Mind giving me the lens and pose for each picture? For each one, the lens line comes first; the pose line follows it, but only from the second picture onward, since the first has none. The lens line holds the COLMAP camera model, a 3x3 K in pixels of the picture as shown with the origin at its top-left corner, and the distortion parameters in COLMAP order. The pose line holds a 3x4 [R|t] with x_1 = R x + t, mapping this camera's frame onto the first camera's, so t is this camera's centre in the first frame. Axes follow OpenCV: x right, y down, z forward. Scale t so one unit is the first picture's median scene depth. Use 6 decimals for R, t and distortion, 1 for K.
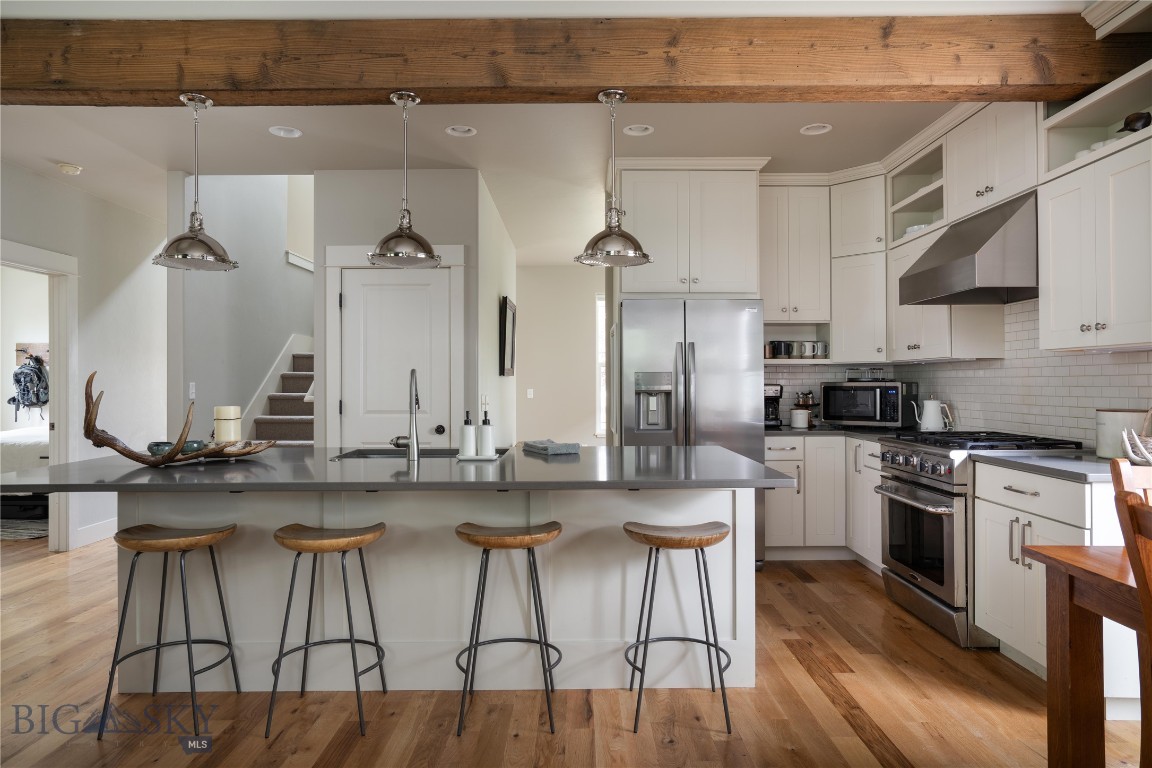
lens RADIAL K [[666.2, 0, 576.0], [0, 666.2, 384.0], [0, 0, 1]] dist [-0.000263, 0.000847]
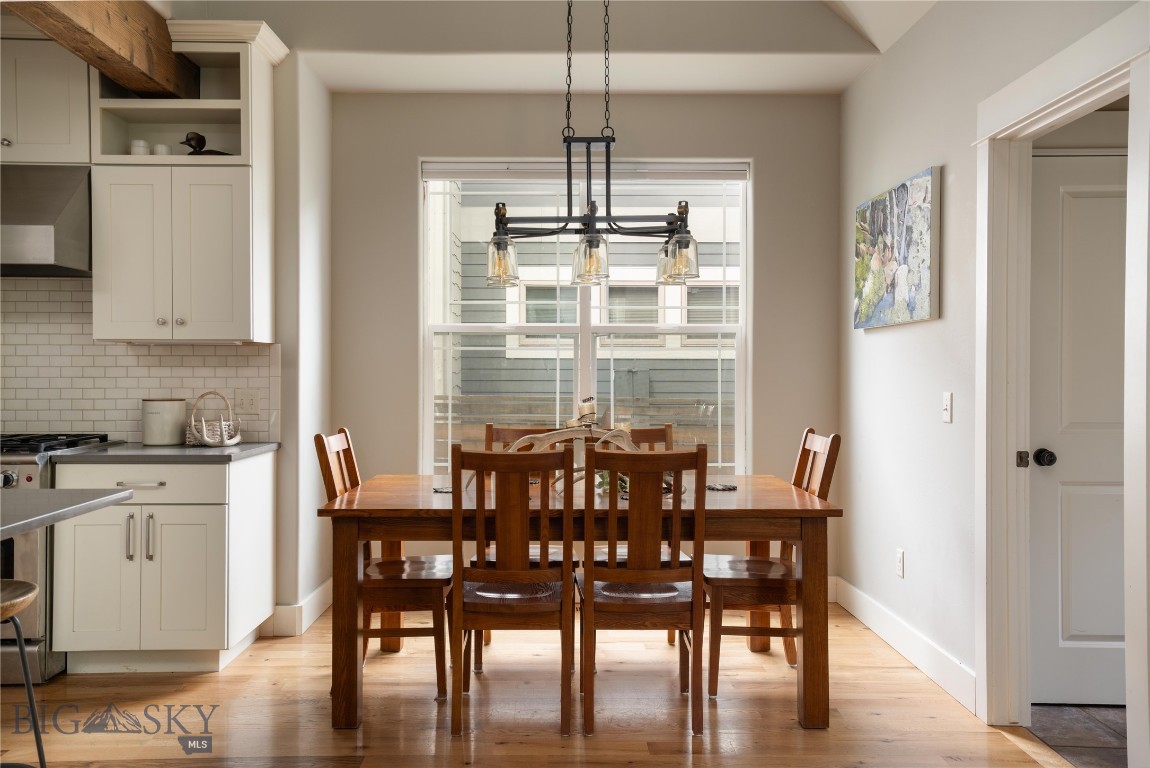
lens RADIAL K [[906.0, 0, 574.0], [0, 906.0, 375.8], [0, 0, 1]] dist [0.022293, 0.003537]
pose [[-0.009872, -0.001736, 0.999950, -0.583928], [-0.001740, 0.999997, 0.001719, -0.002671], [-0.999950, -0.001723, -0.009875, 0.320942]]
